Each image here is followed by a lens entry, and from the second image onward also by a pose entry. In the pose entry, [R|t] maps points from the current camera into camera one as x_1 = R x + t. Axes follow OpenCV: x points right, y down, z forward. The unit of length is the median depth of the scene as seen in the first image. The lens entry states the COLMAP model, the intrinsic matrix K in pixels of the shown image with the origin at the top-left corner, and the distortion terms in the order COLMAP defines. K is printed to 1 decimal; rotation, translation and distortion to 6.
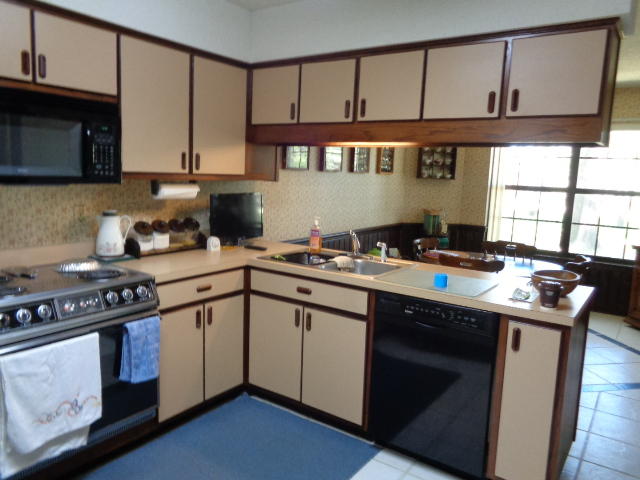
lens RADIAL K [[482.3, 0, 318.4], [0, 482.3, 237.7], [0, 0, 1]] dist [-0.001957, 0.000072]
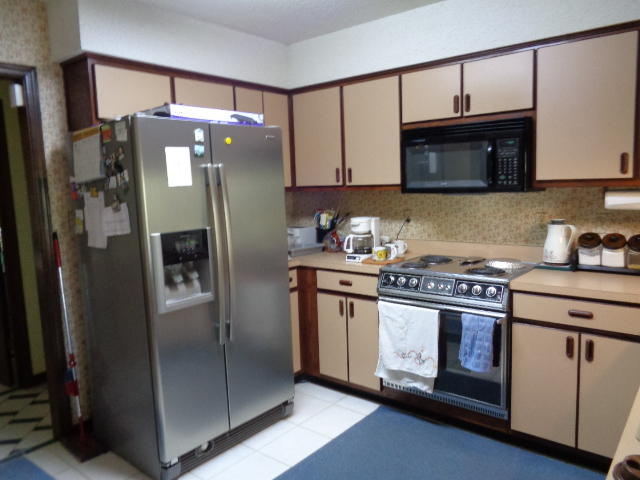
lens RADIAL K [[482.3, 0, 318.4], [0, 482.3, 237.7], [0, 0, 1]] dist [-0.001957, 0.000072]
pose [[-0.083795, 0.076949, -0.993508, 0.701096], [-0.107878, 0.990454, 0.085811, -0.056719], [0.990626, 0.114368, -0.074694, 0.662354]]
